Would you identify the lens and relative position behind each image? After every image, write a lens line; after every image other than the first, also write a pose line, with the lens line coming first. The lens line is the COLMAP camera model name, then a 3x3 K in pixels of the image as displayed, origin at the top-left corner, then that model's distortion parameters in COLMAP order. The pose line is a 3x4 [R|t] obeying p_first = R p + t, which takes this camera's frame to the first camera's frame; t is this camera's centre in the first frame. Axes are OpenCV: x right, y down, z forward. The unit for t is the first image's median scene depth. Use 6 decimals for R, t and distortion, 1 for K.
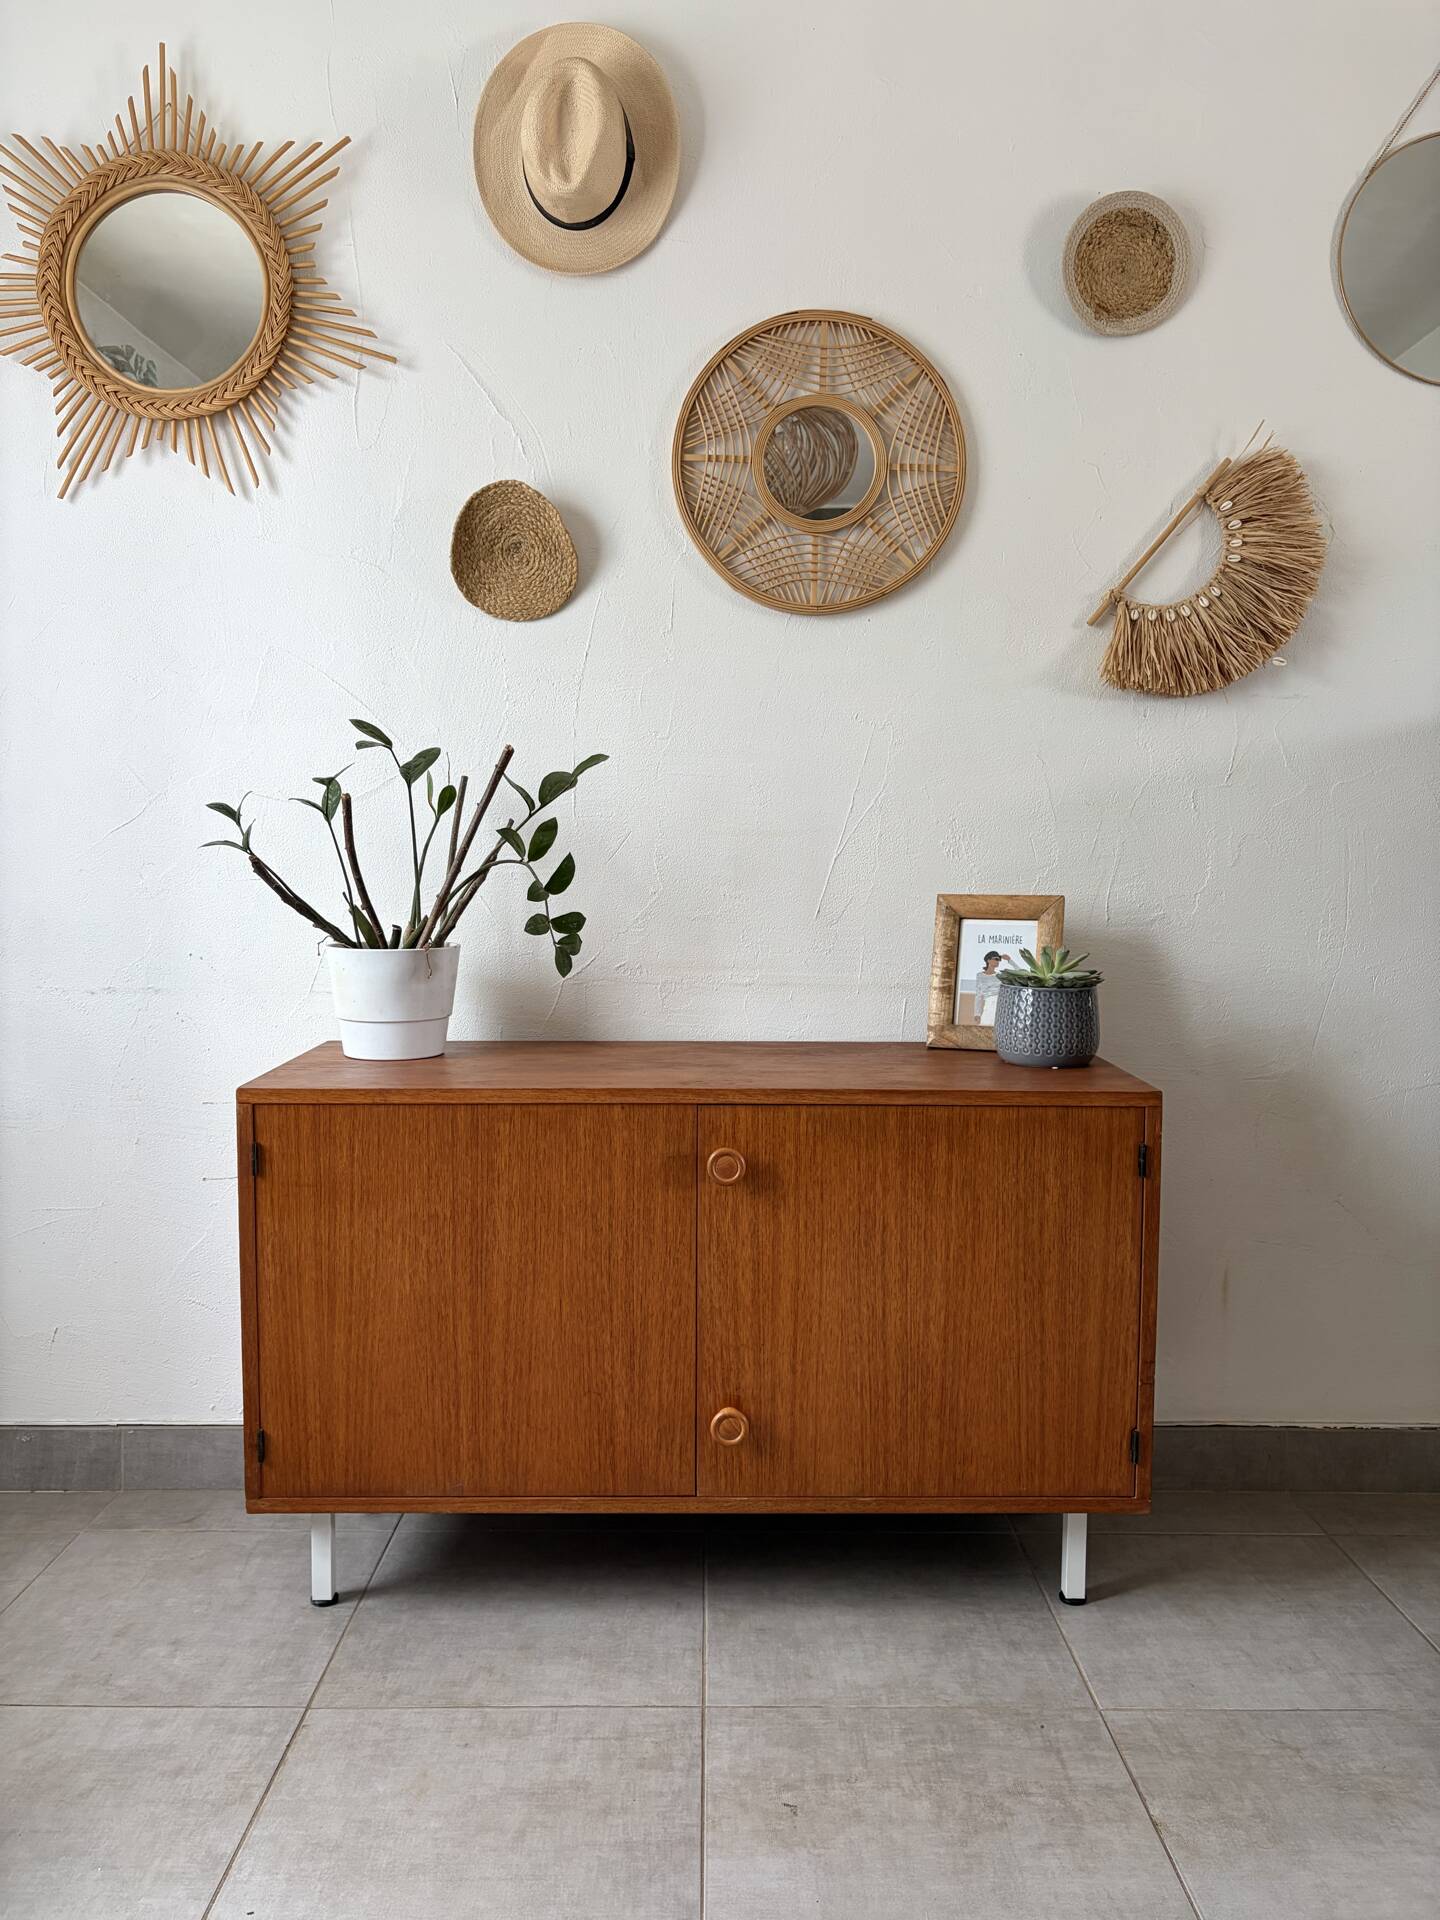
lens RADIAL K [[1458.2, 0, 716.7], [0, 1458.2, 962.2], [0, 0, 1]] dist [0.062682, -0.066519]
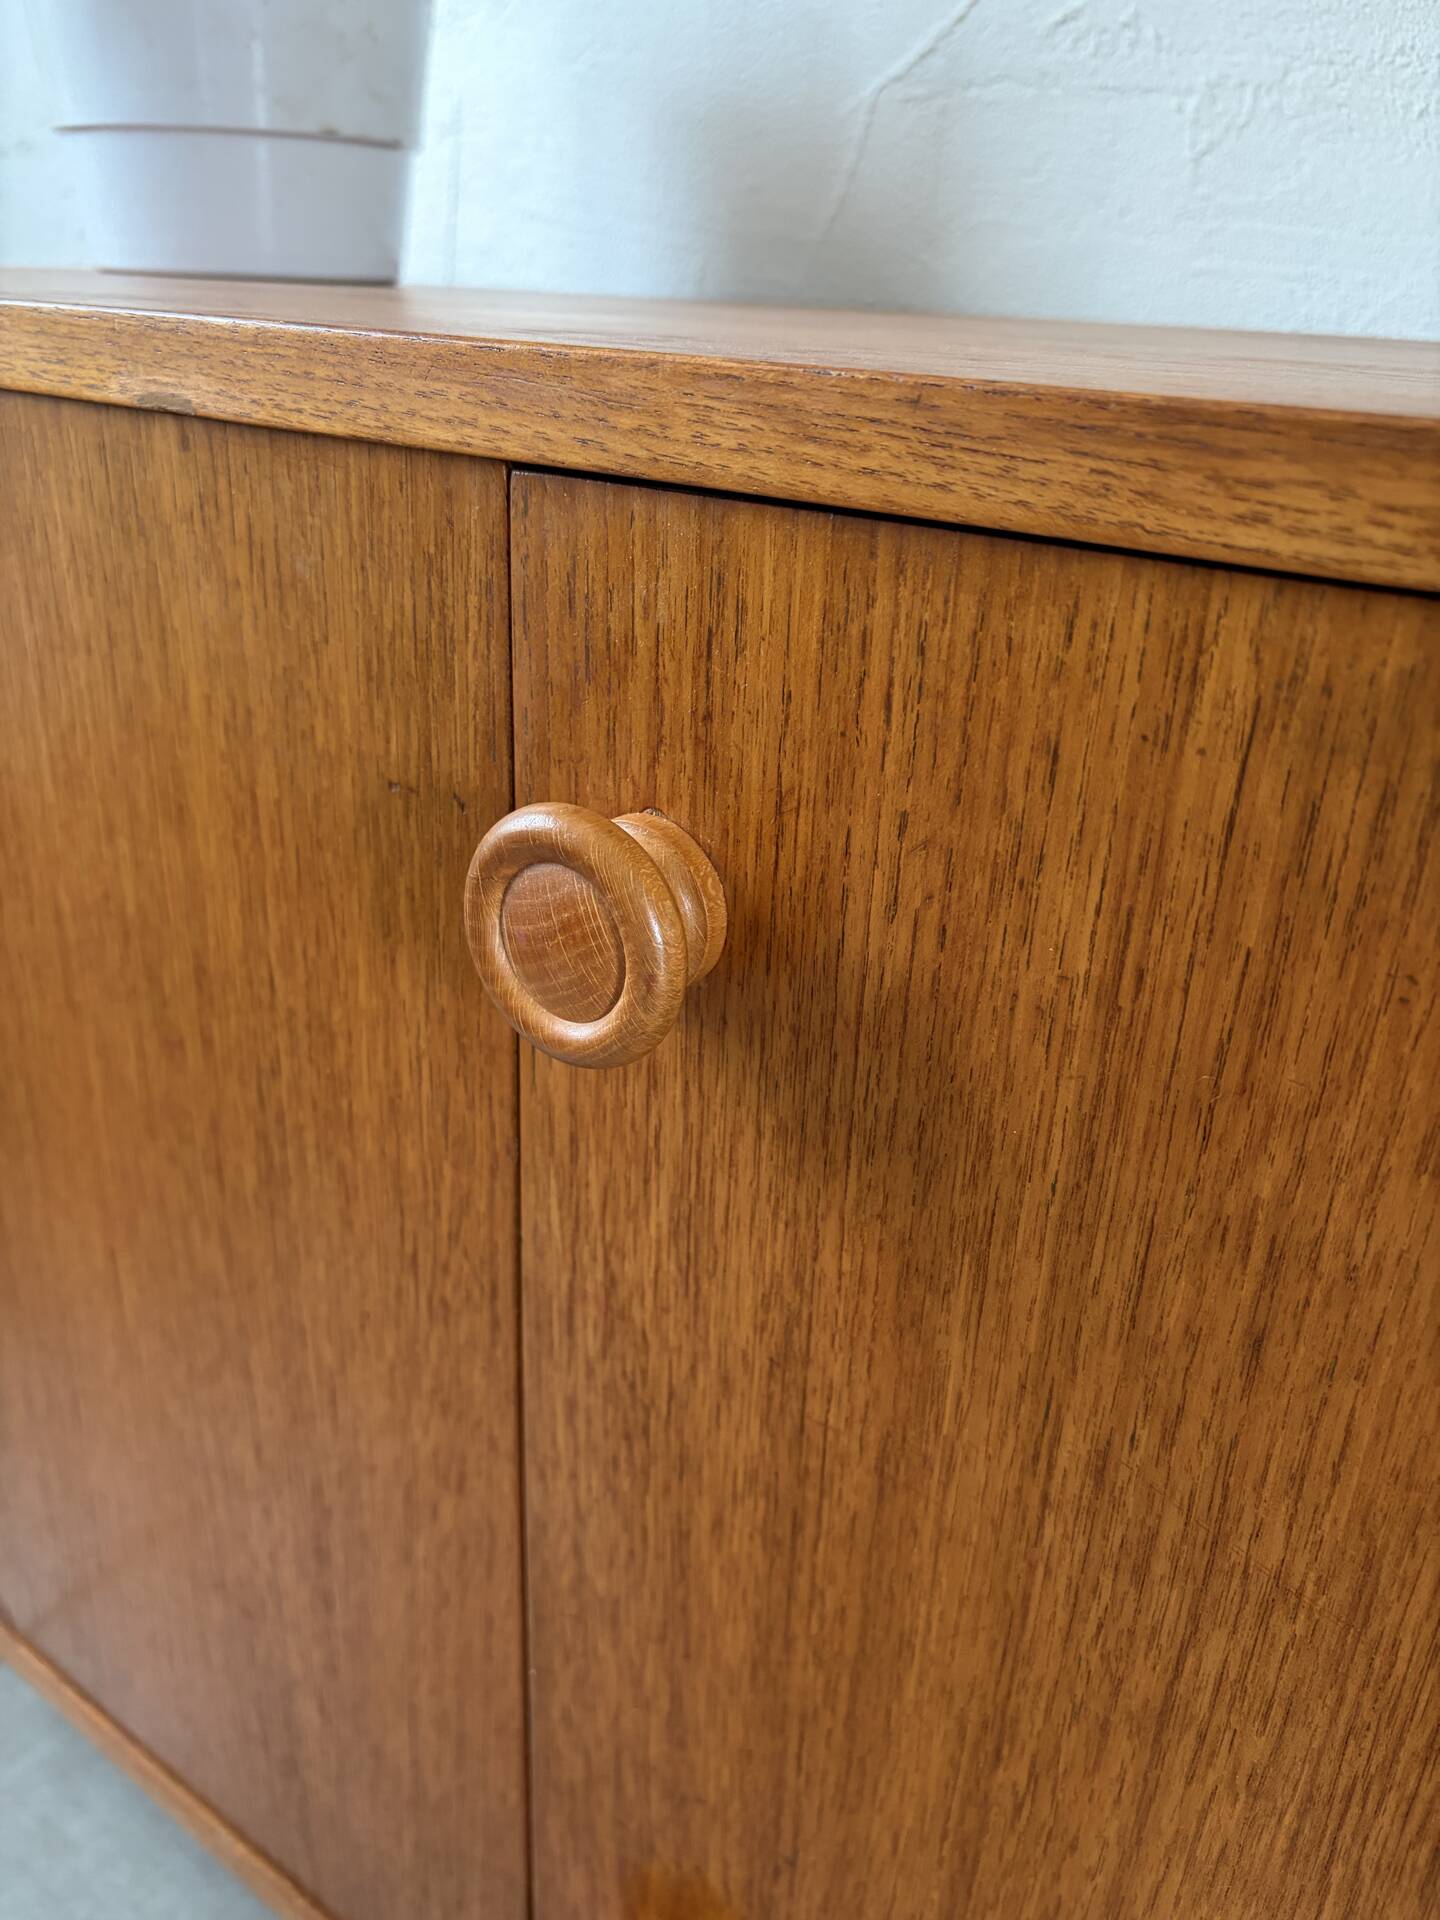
lens RADIAL K [[1463.4, 0, 722.4], [0, 1463.4, 967.9], [0, 0, 1]] dist [0.040478, -0.042295]
pose [[0.802220, 0.280032, -0.527281, 0.091390], [-0.087273, 0.928692, 0.360437, 0.088063], [0.590615, -0.243133, 0.769455, 0.873128]]
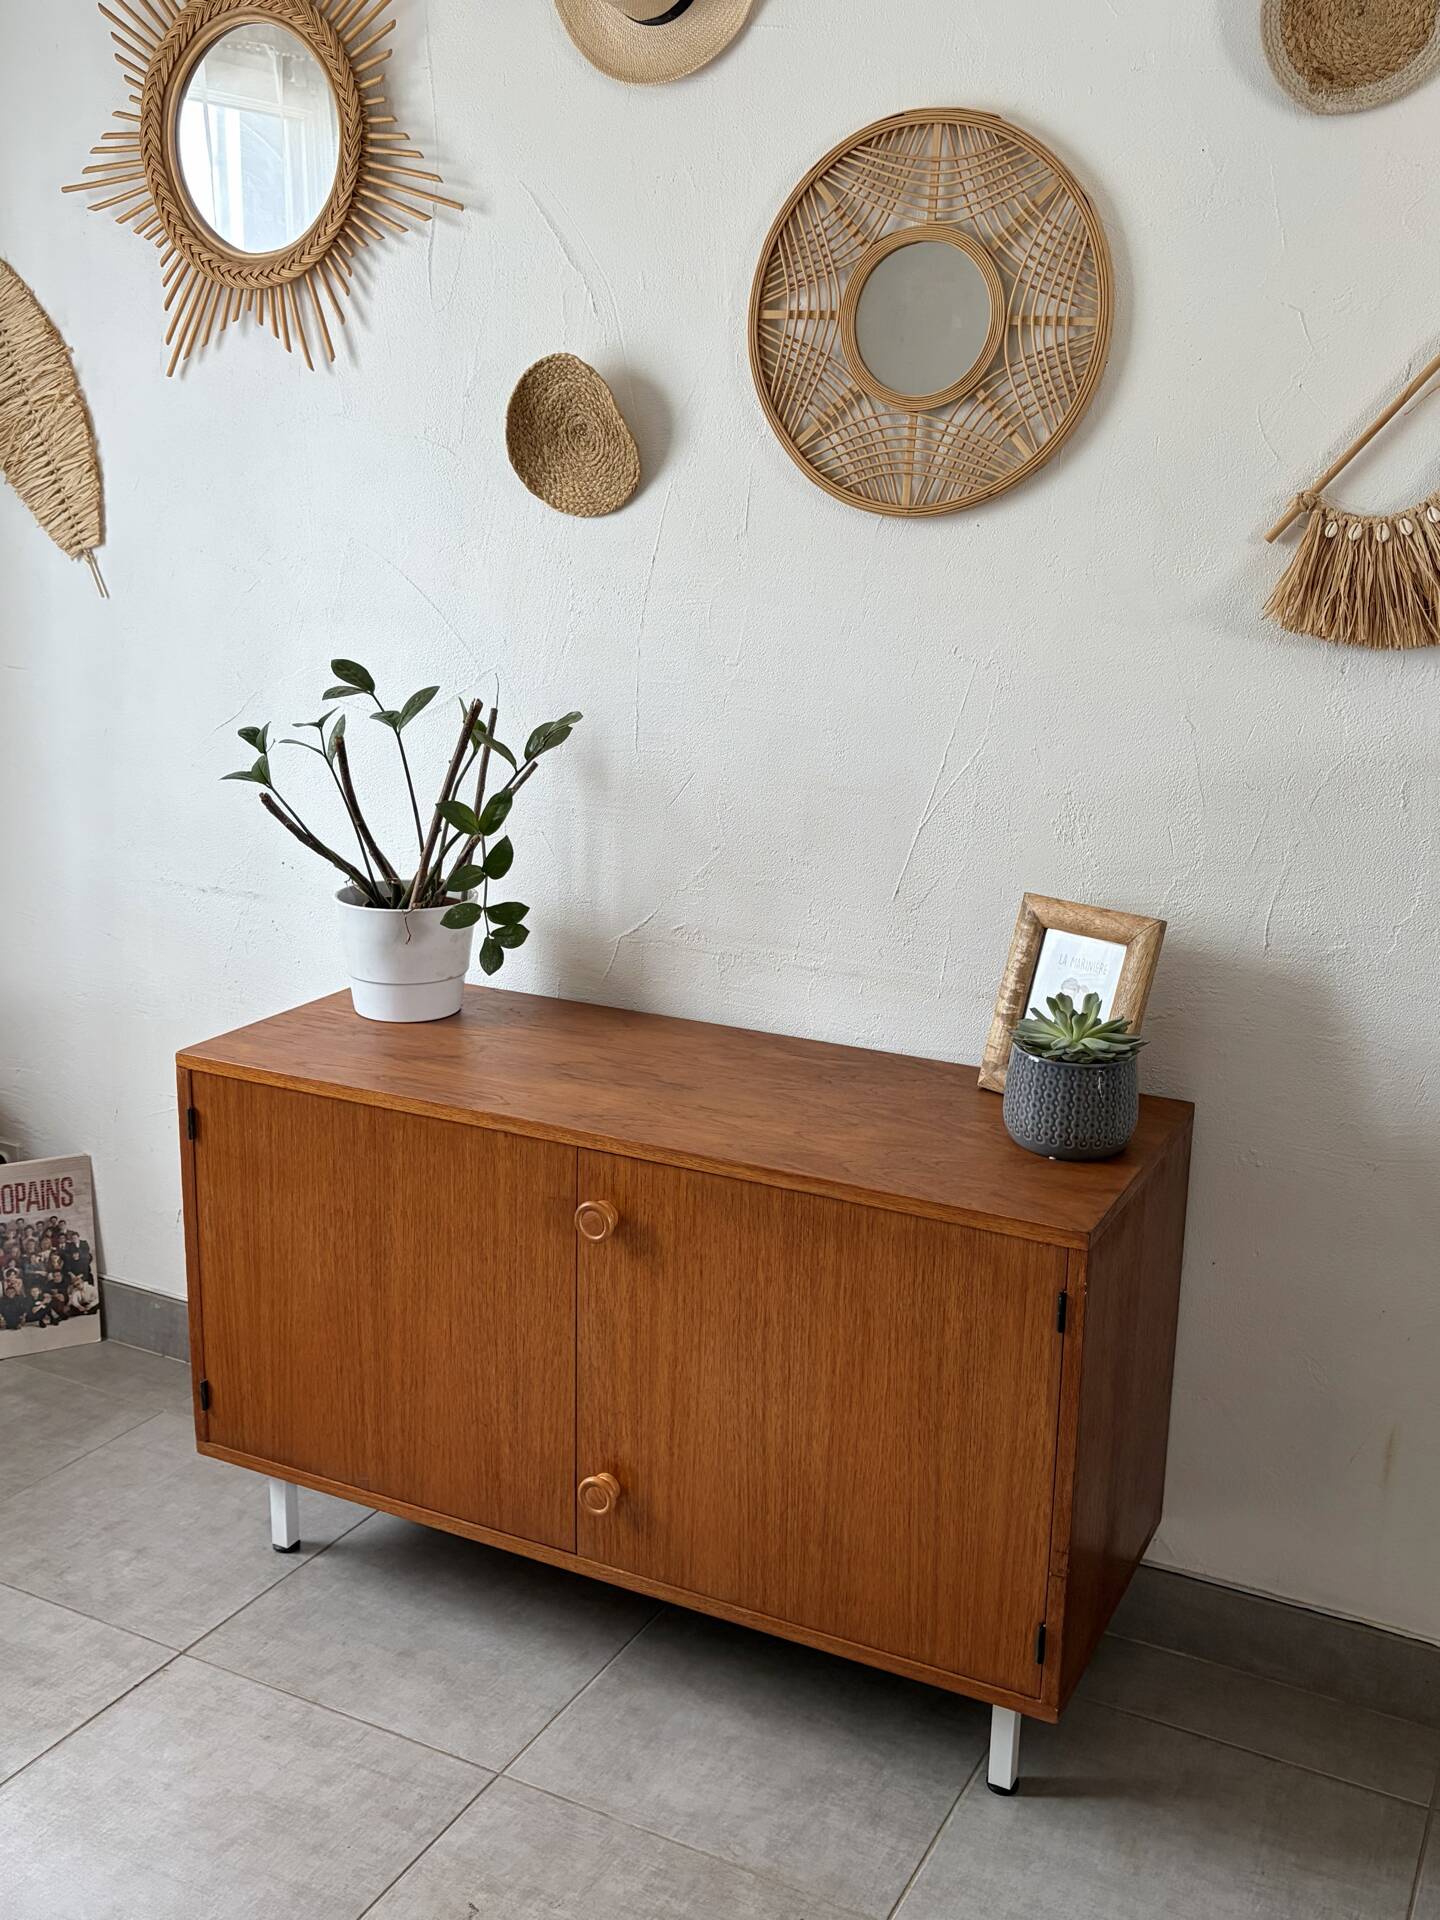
lens RADIAL K [[1918.6, 0, 705.1], [0, 1918.6, 923.9], [0, 0, 1]] dist [0.046437, 0.000000]
pose [[0.884039, 0.120946, -0.451495, 0.554195], [-0.049696, 0.984789, 0.166499, -0.228615], [0.464764, -0.124754, 0.876602, 0.031843]]
